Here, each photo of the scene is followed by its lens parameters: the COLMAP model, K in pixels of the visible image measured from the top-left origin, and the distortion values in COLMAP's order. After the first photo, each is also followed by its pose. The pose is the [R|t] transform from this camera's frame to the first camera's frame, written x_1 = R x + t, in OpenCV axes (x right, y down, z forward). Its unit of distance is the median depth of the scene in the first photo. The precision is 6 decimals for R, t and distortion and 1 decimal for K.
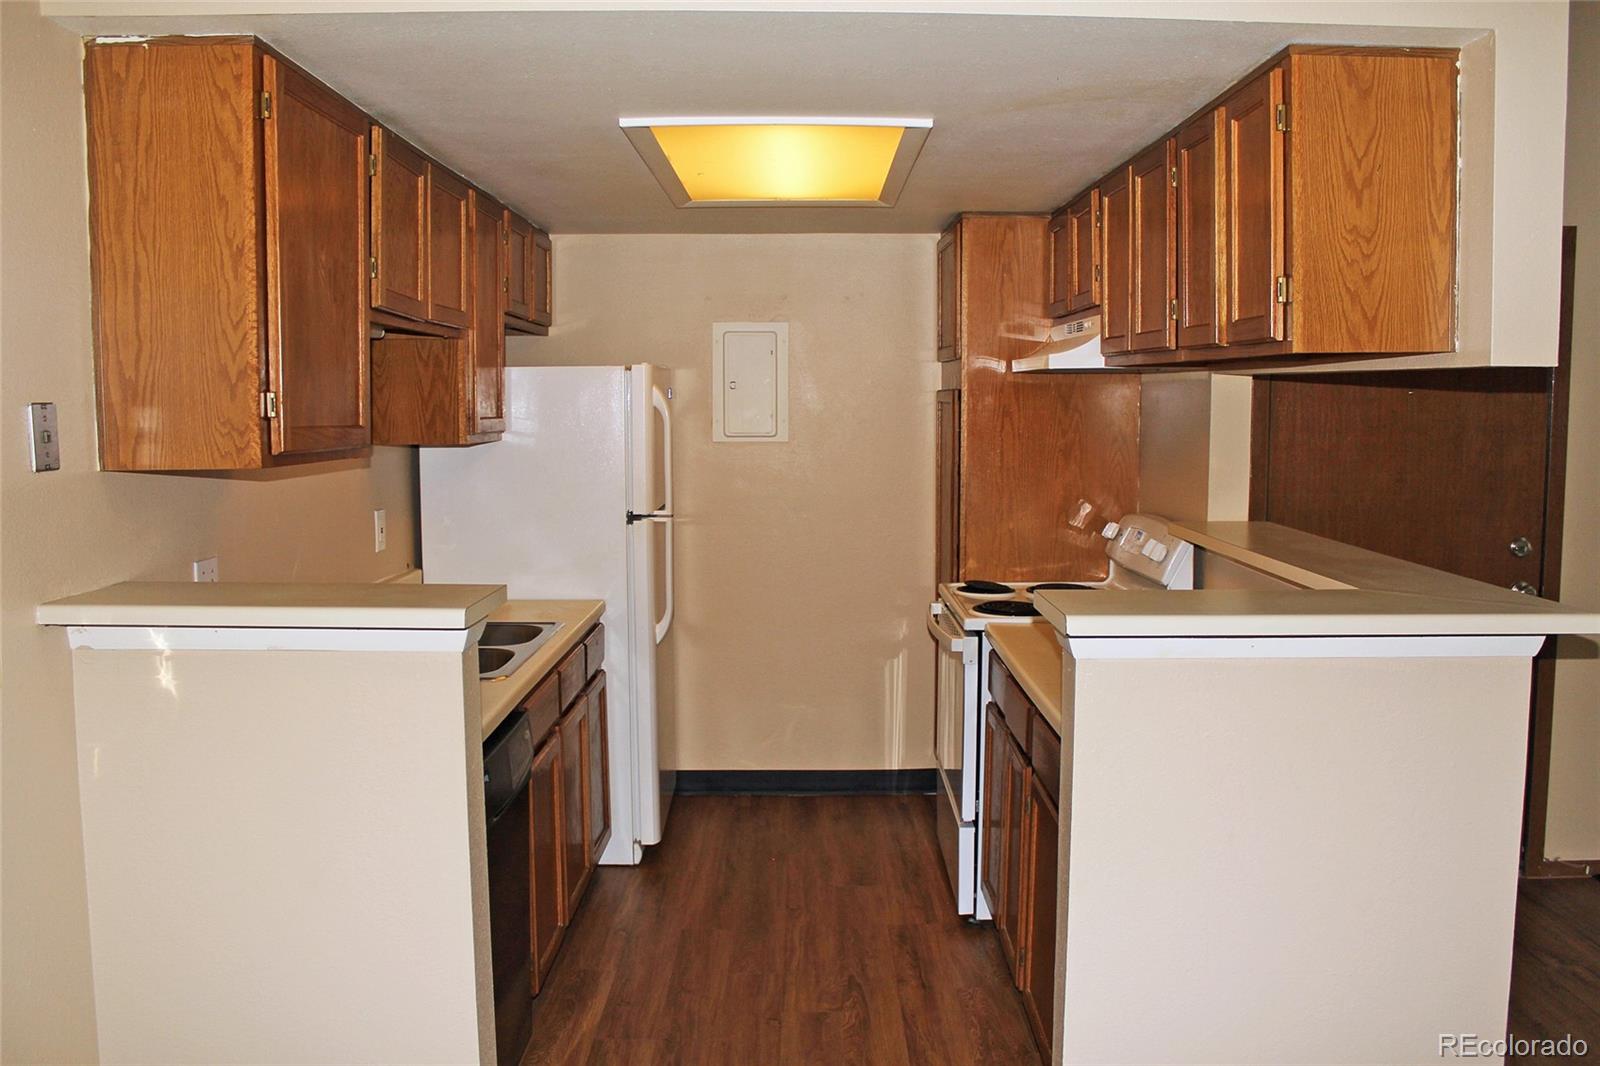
lens RADIAL K [[1332.8, 0, 763.7], [0, 1332.8, 542.0], [0, 0, 1]] dist [-0.161405, 0.130224]
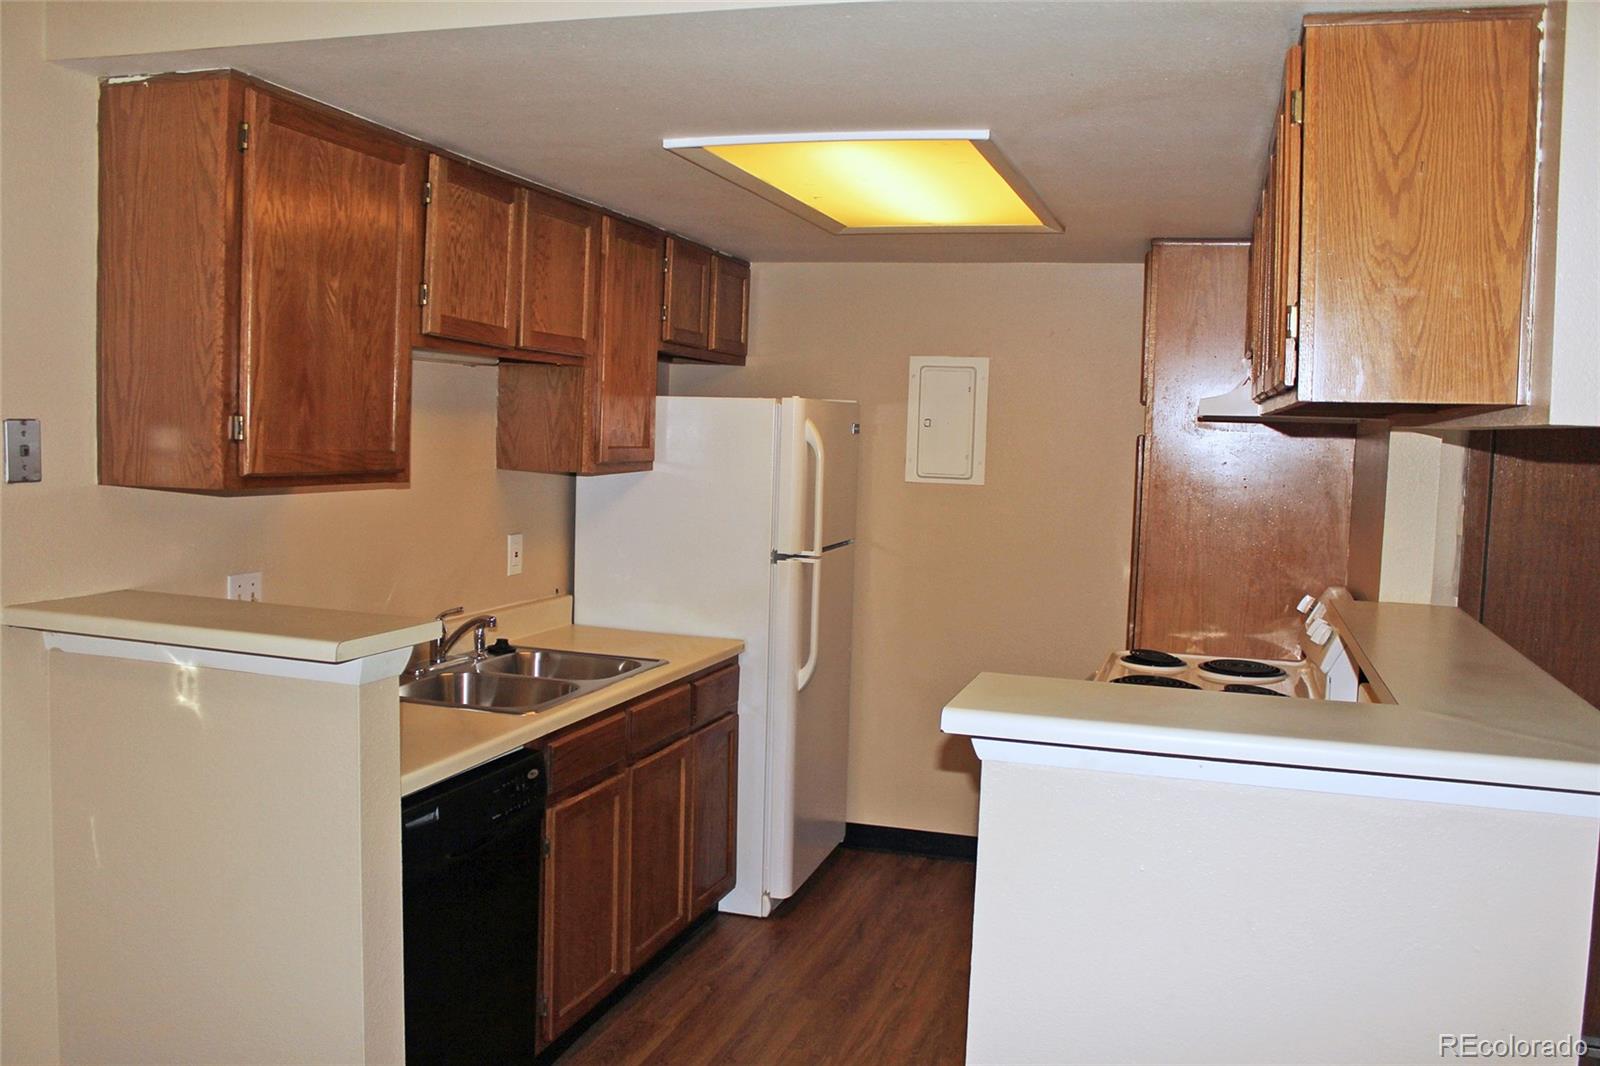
lens RADIAL K [[1332.8, 0, 763.7], [0, 1332.8, 542.0], [0, 0, 1]] dist [-0.161405, 0.130224]
pose [[0.954703, 0.056283, -0.292190, 0.200522], [-0.063221, 0.997896, -0.014350, -0.016896], [0.290768, 0.032173, 0.956253, 0.090218]]
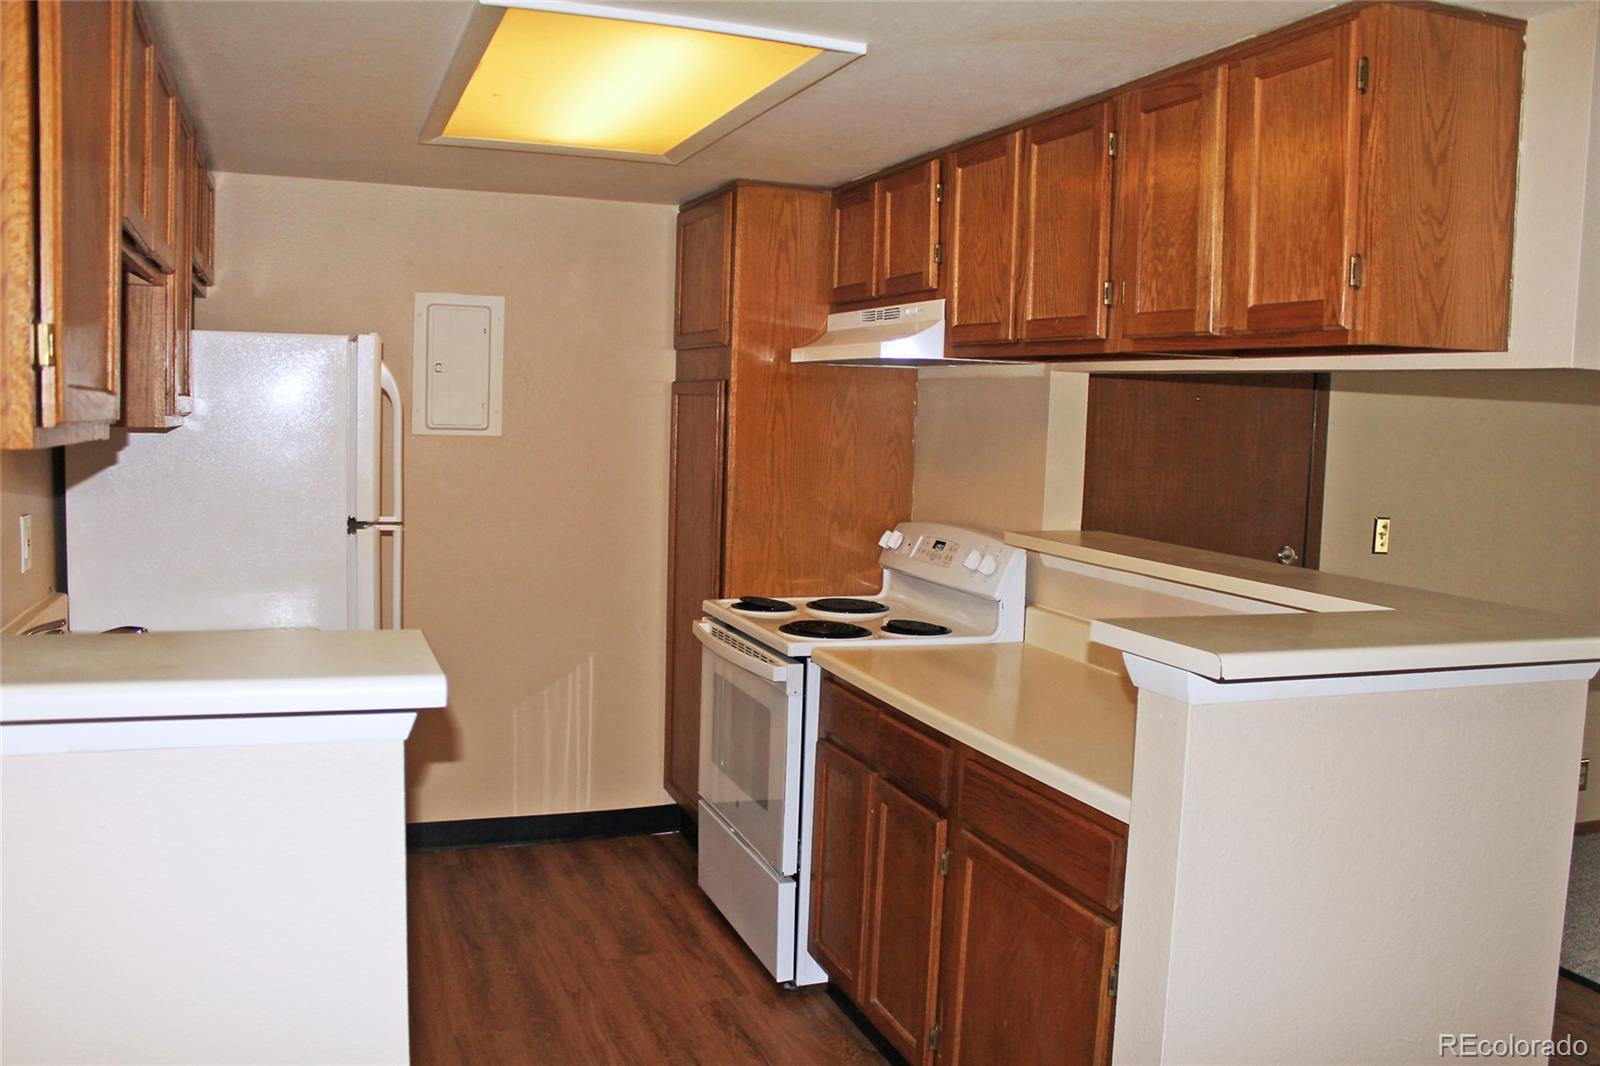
lens RADIAL K [[1332.8, 0, 763.7], [0, 1332.8, 542.0], [0, 0, 1]] dist [-0.161405, 0.130224]
pose [[0.935265, -0.003350, 0.353934, -0.172901], [0.004013, 0.999991, -0.001141, -0.007308], [-0.353927, 0.002487, 0.935270, 0.198117]]
